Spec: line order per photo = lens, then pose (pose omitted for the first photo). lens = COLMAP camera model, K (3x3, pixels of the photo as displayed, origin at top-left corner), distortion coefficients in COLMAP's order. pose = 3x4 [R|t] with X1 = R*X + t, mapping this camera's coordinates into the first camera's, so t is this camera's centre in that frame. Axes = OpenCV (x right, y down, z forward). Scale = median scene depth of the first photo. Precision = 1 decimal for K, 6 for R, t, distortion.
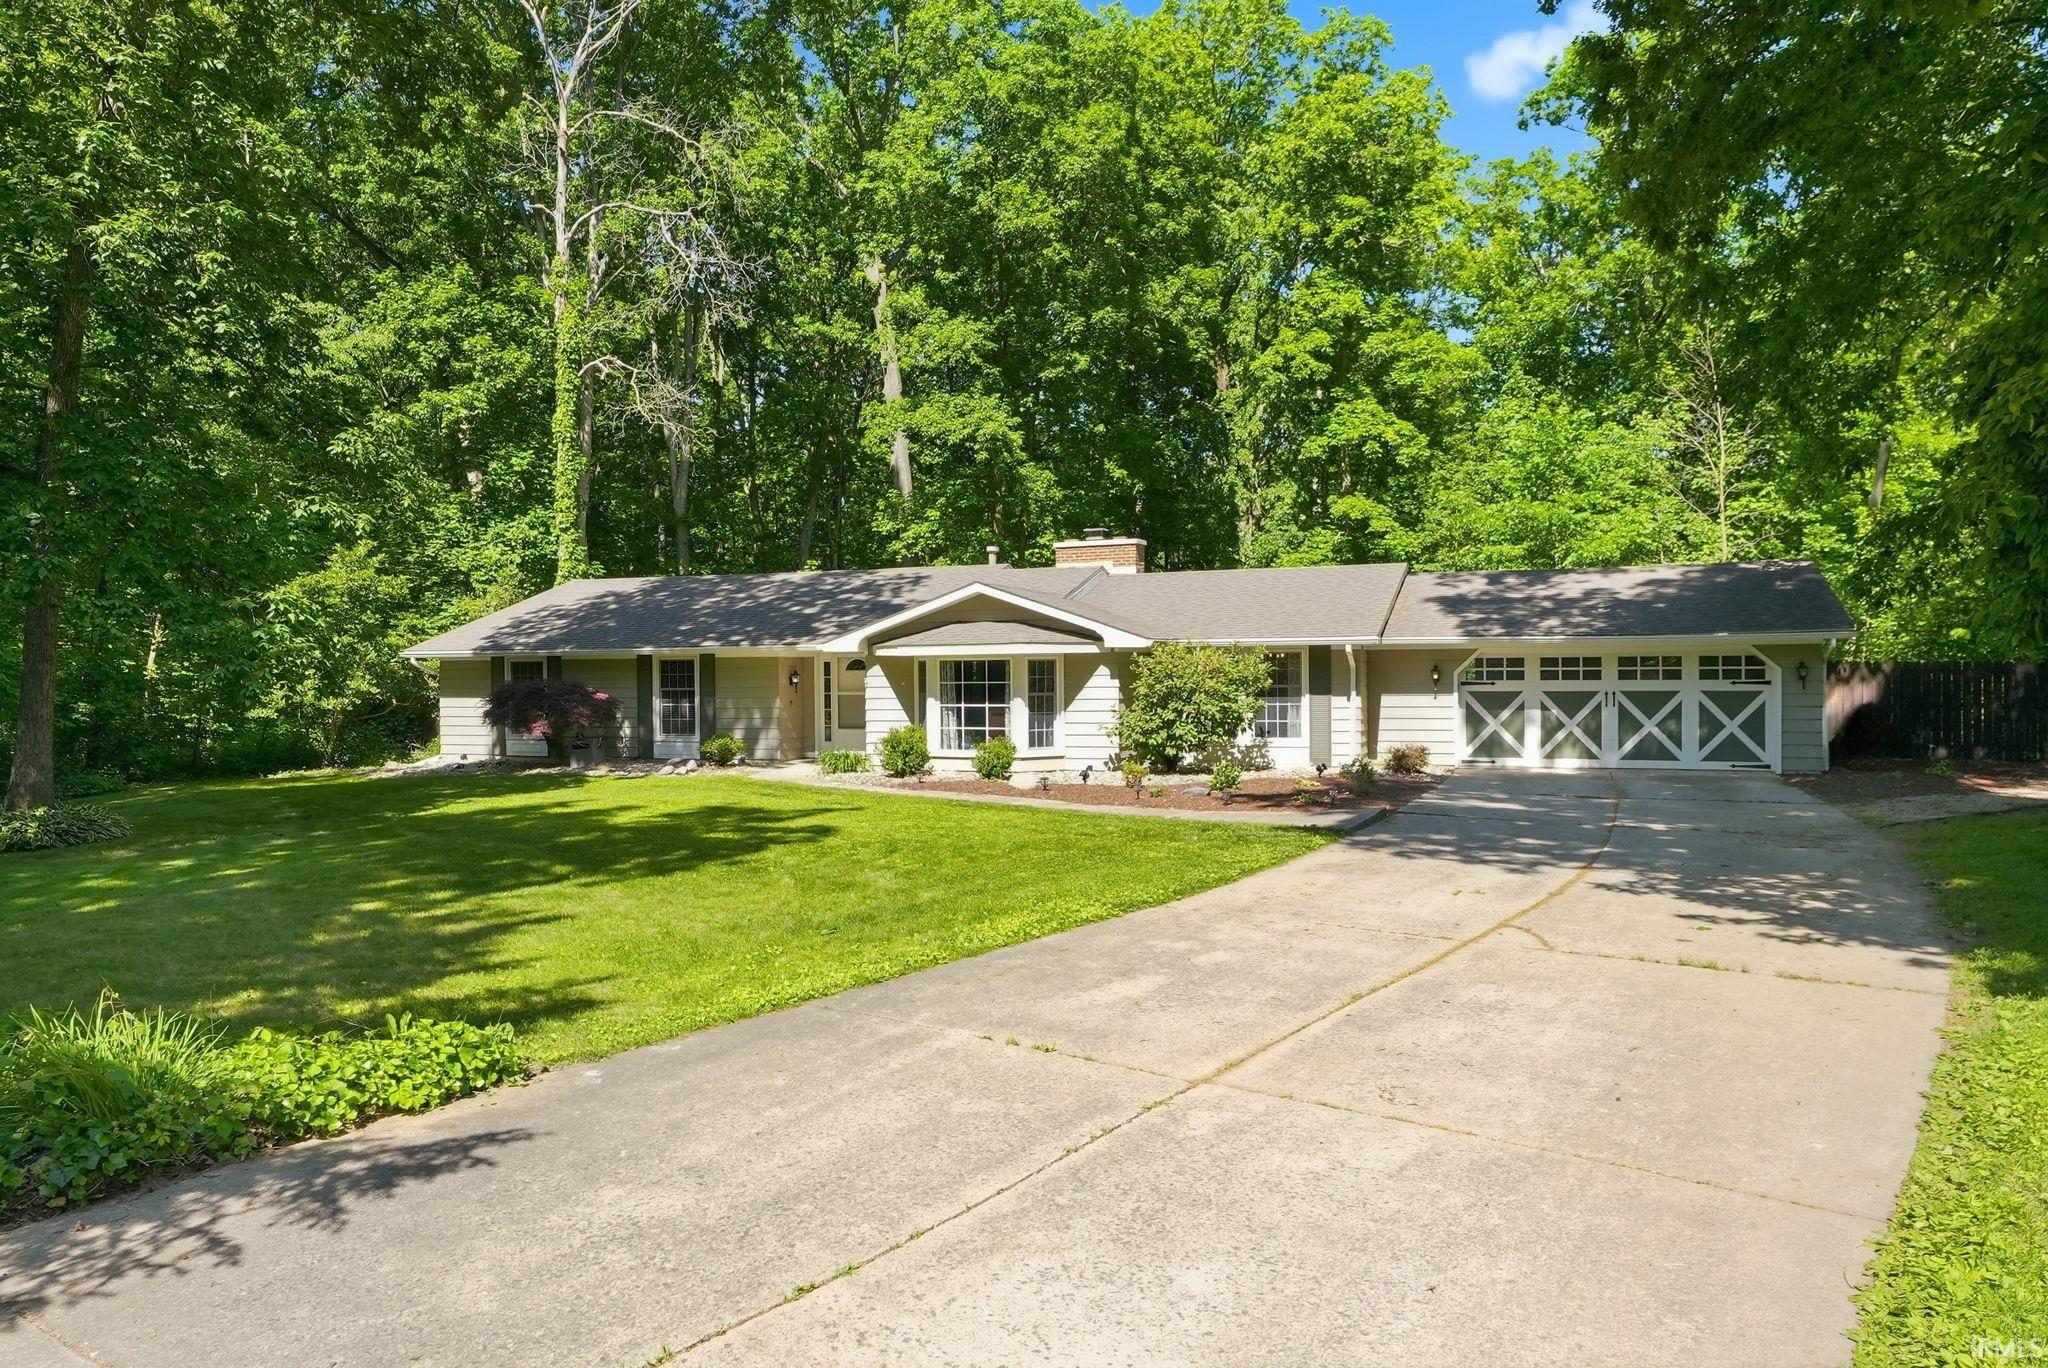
lens RADIAL K [[1380.3, 0, 1023.6], [0, 1380.3, 711.8], [0, 0, 1]] dist [-0.002266, -0.000325]
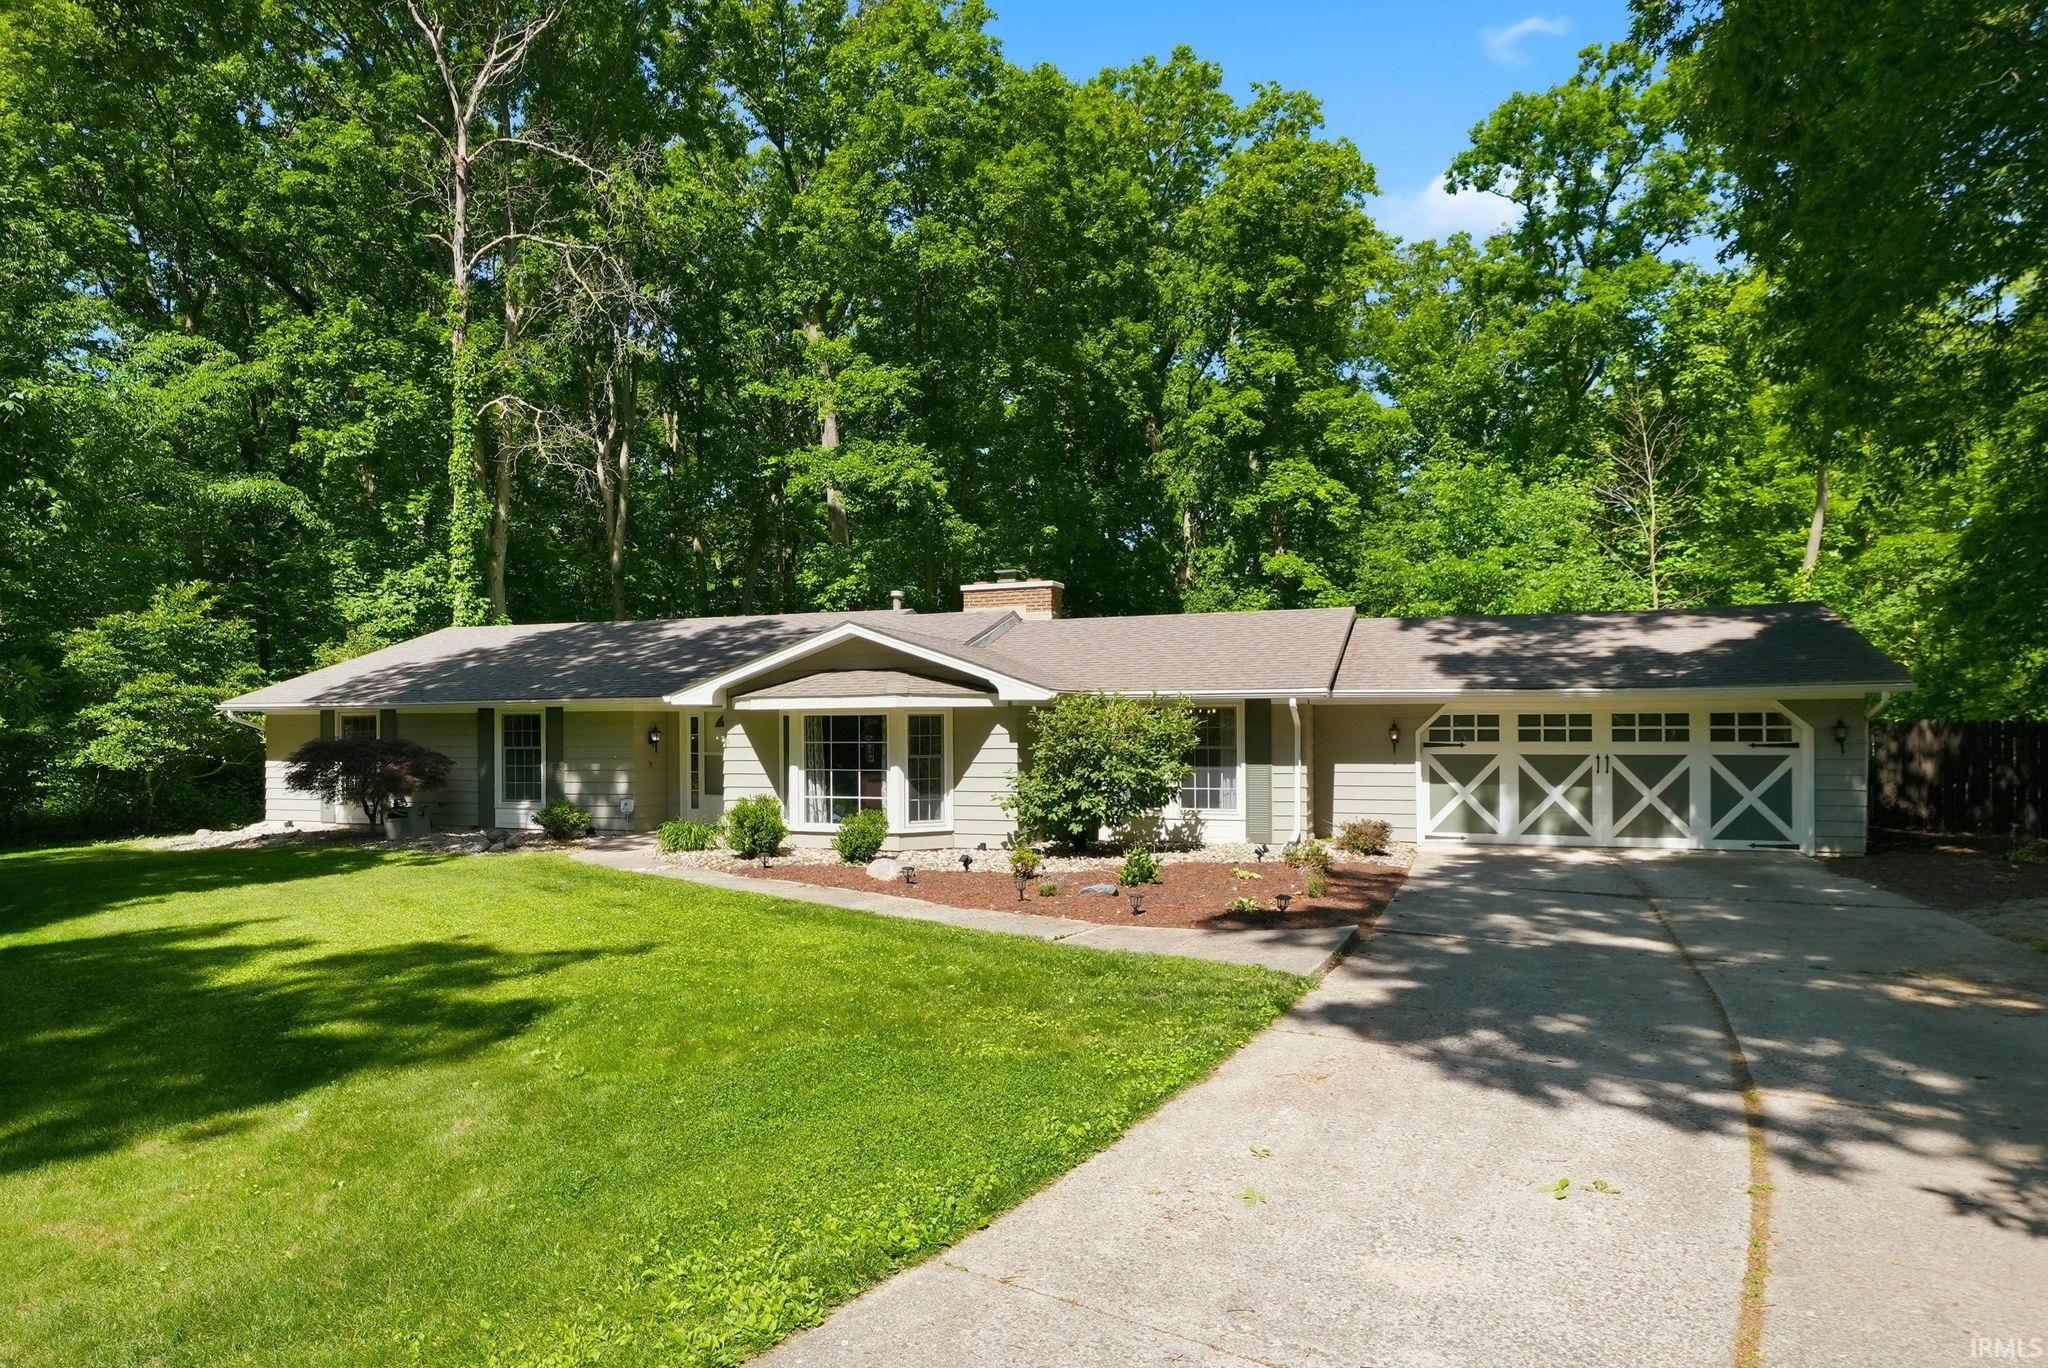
lens RADIAL K [[1202.8, 0, 1024.3], [0, 1202.8, 741.3], [0, 0, 1]] dist [-0.002945, -0.001303]
pose [[0.999634, 0.002591, 0.026934, 0.040370], [-0.002128, 0.999850, -0.017201, -0.007314], [-0.026975, 0.017138, 0.999489, 0.208200]]
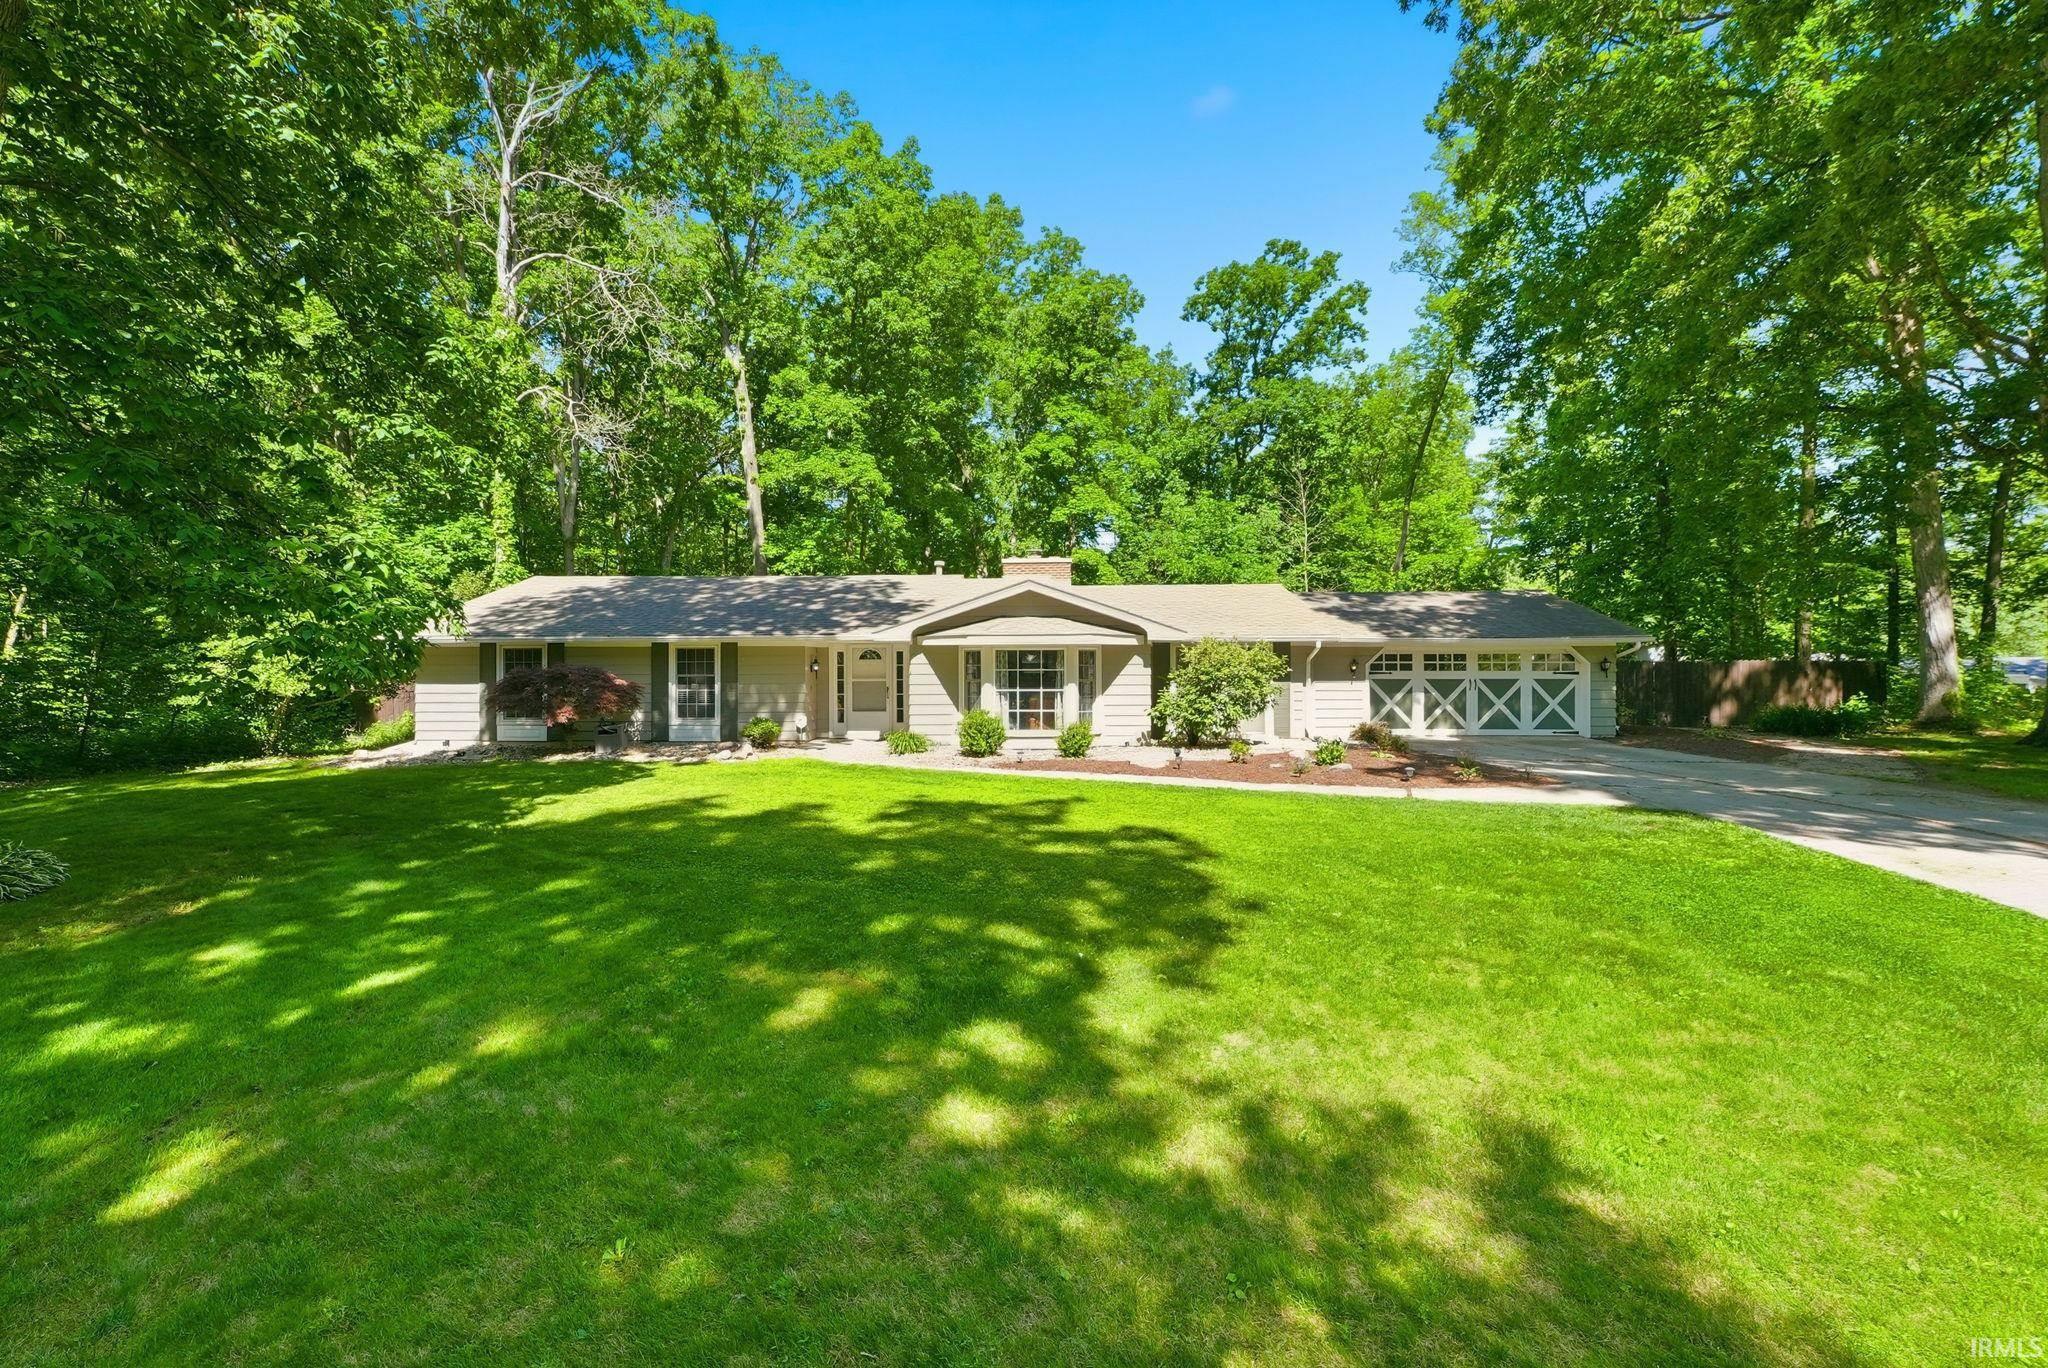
lens RADIAL K [[842.8, 0, 1014.9], [0, 842.8, 674.9], [0, 0, 1]] dist [-0.001908, -0.000357]
pose [[0.942292, 0.004205, 0.334765, -0.210271], [0.003786, 0.999723, -0.023212, -0.000922], [-0.334770, 0.023140, 0.942016, 0.272719]]
